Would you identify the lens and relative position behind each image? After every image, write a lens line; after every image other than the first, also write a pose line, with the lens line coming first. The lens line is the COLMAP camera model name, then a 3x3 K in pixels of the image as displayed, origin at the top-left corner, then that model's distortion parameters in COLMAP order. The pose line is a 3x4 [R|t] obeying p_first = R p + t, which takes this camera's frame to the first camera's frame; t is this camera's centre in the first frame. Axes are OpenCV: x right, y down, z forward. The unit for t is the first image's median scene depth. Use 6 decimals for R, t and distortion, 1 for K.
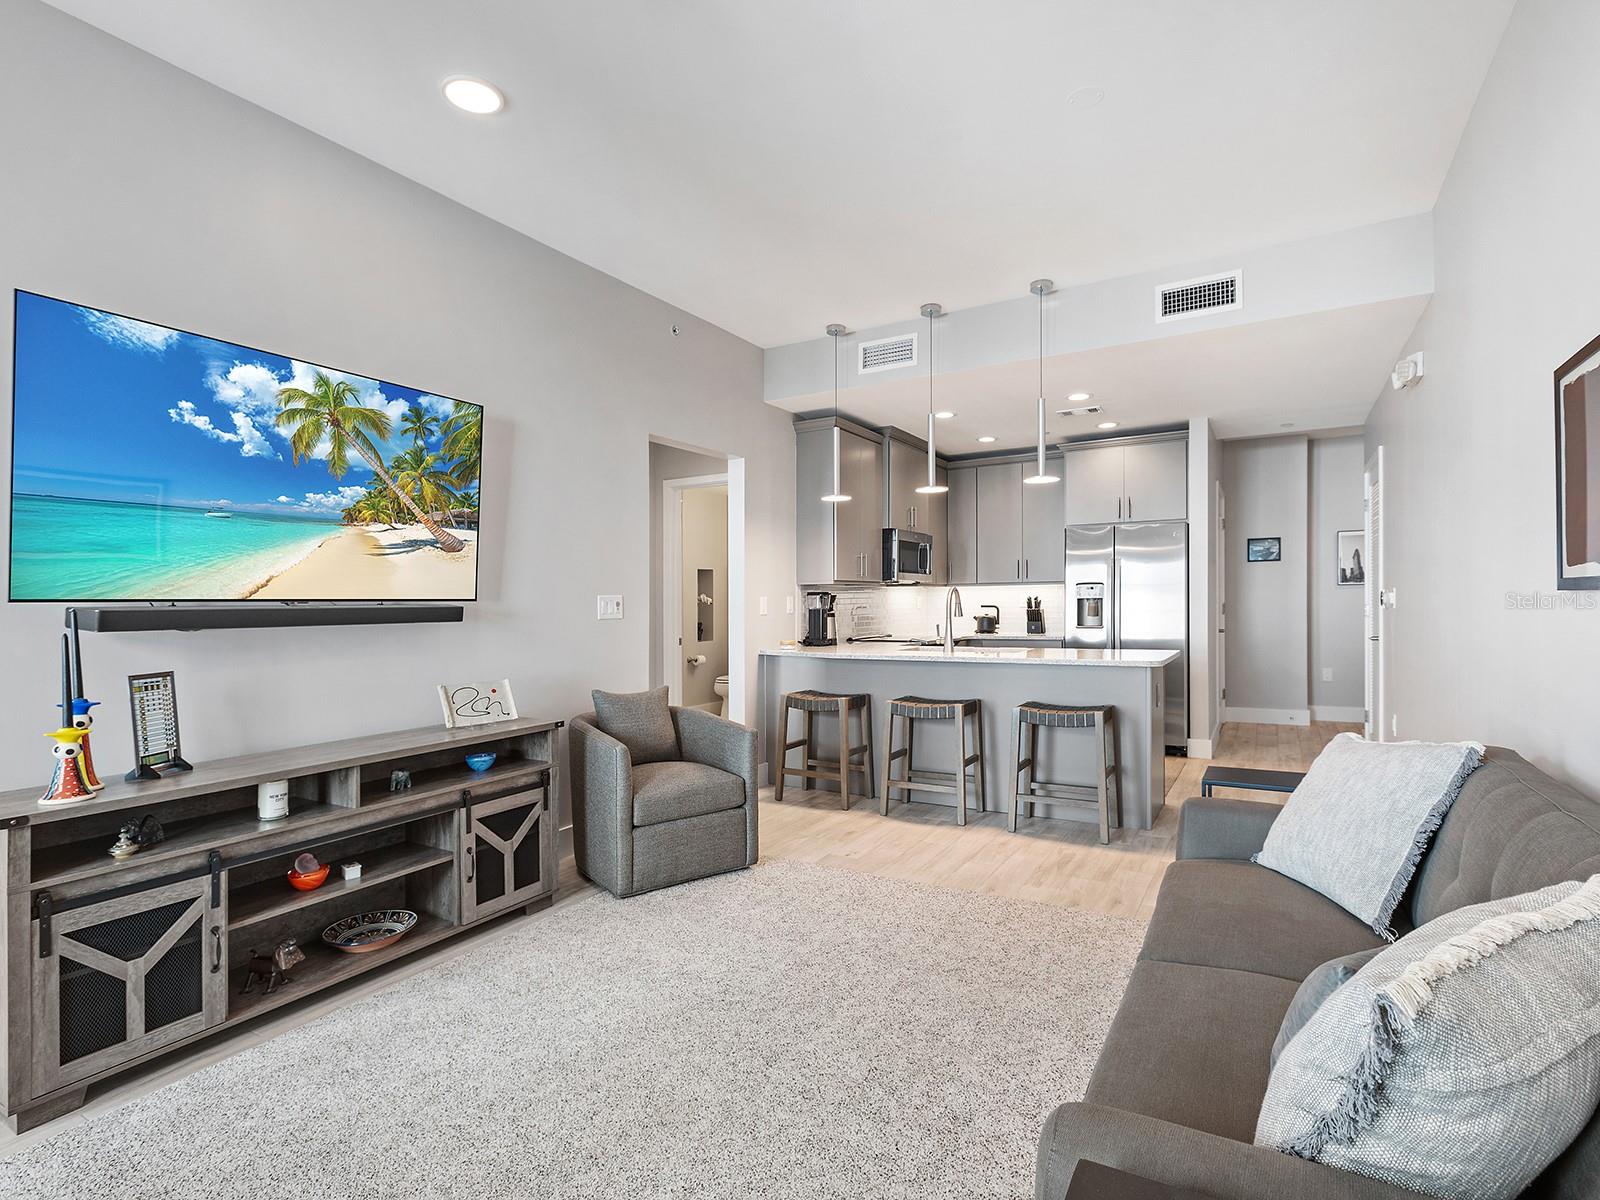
lens RADIAL K [[804.4, 0, 818.9], [0, 804.4, 596.3], [0, 0, 1]] dist [-0.000131, -0.000717]
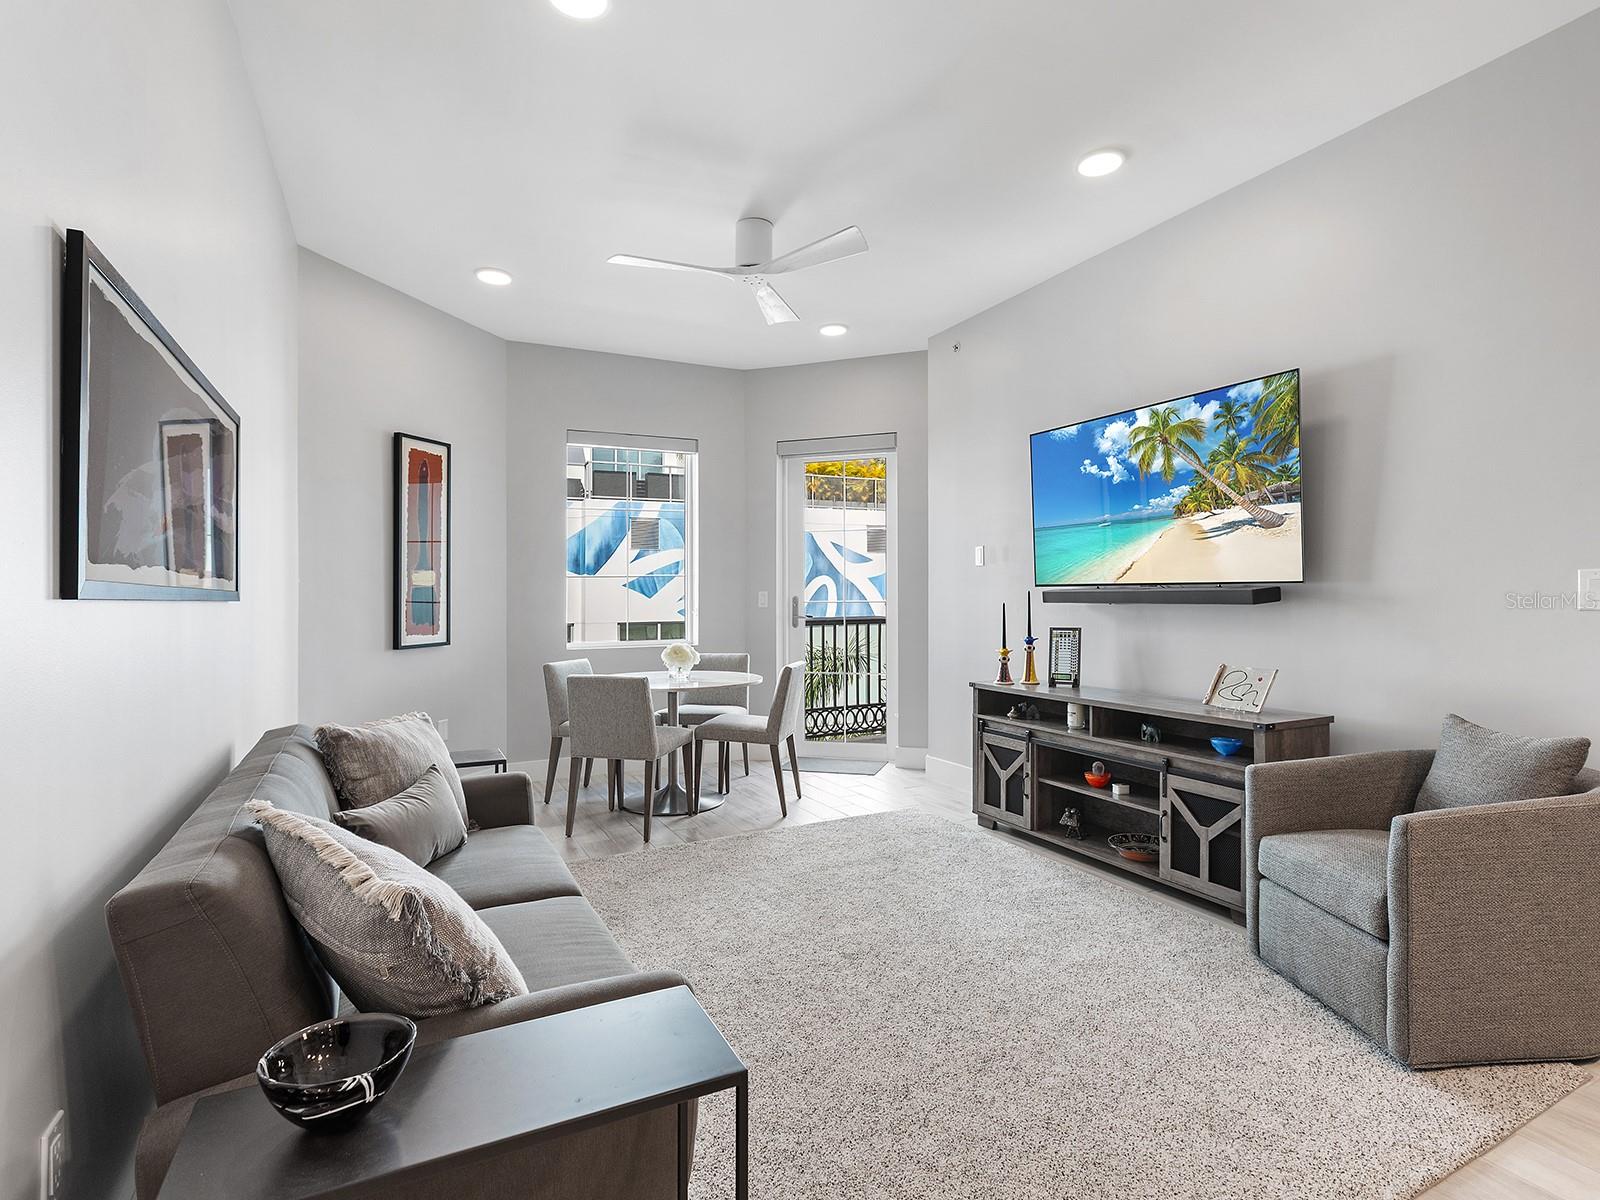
lens RADIAL K [[814.6, 0, 802.1], [0, 814.6, 589.7], [0, 0, 1]] dist [-0.006229, 0.000100]
pose [[-0.546447, 0.009571, -0.837439, 0.627321], [0.011991, 0.999922, 0.003604, 0.009978], [0.837408, -0.008072, -0.546518, 0.931453]]
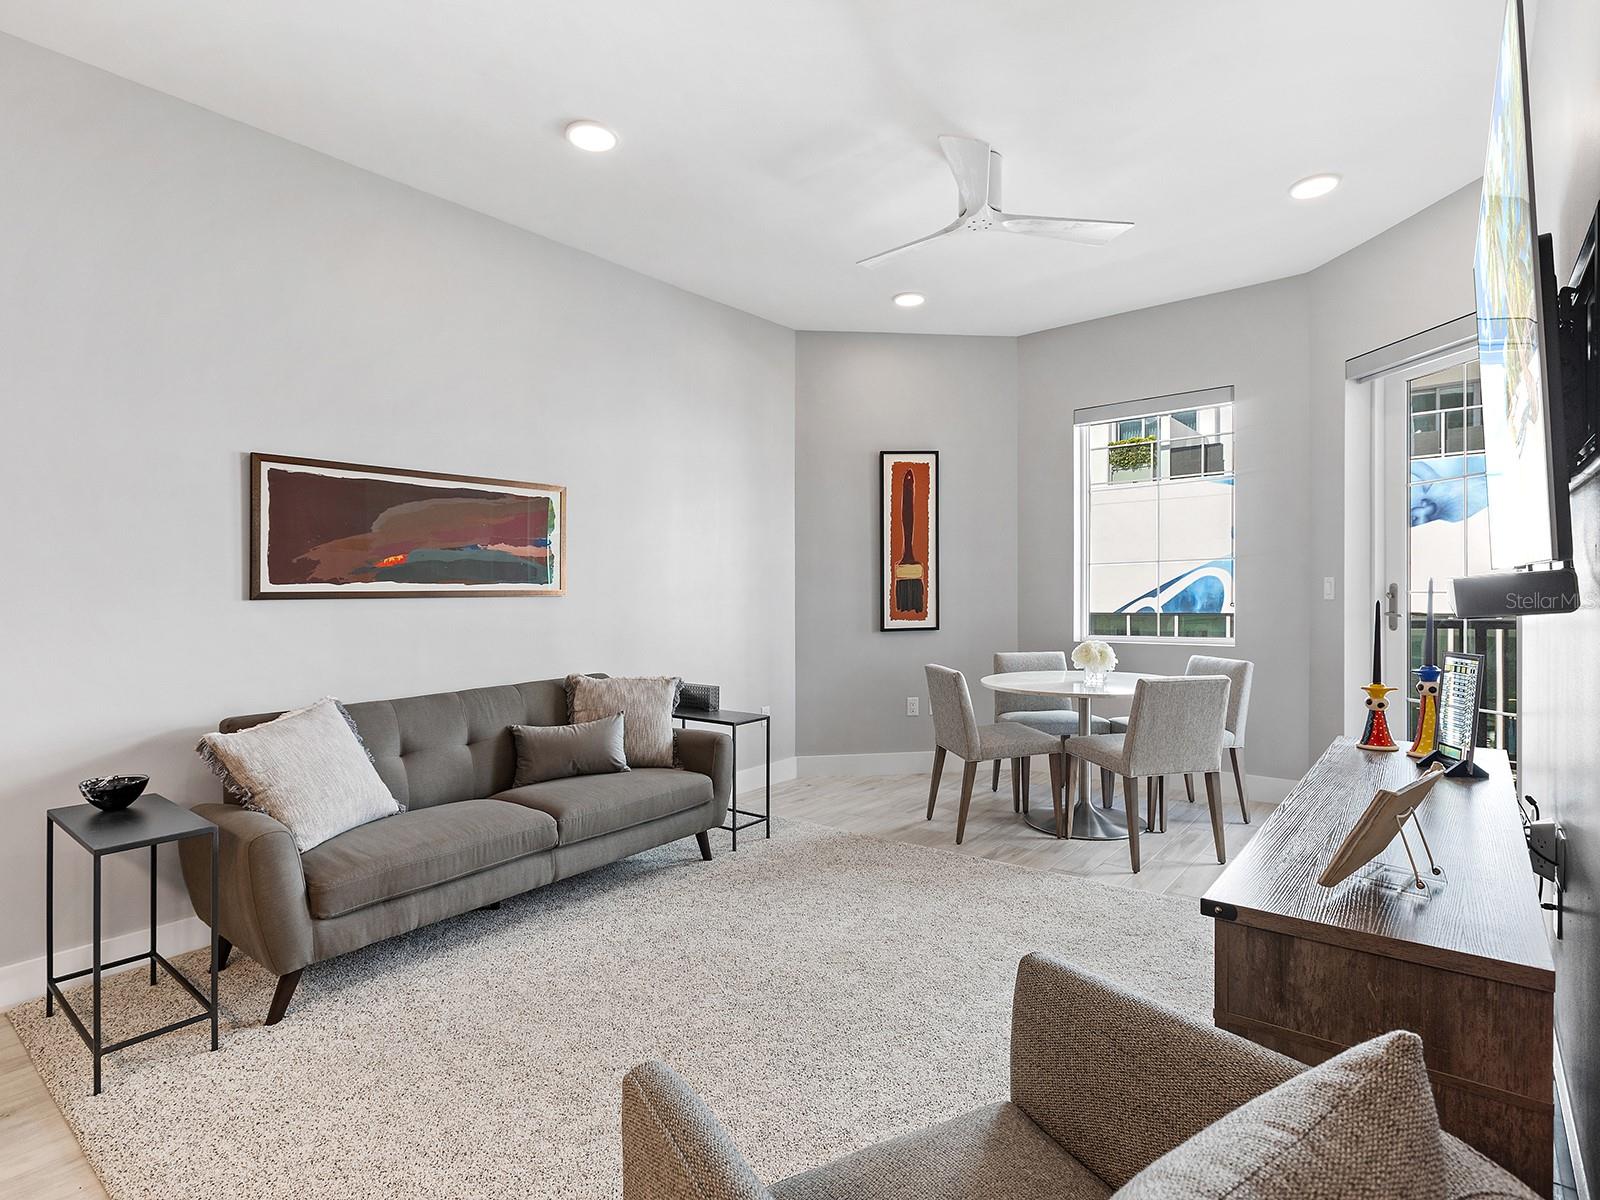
lens RADIAL K [[804.4, 0, 818.9], [0, 804.4, 596.3], [0, 0, 1]] dist [-0.000131, -0.000717]
pose [[-0.989436, 0.025012, 0.142799, -0.167795], [0.026677, 0.999596, 0.009760, 0.015435], [-0.142497, 0.013467, -0.989704, 1.216349]]
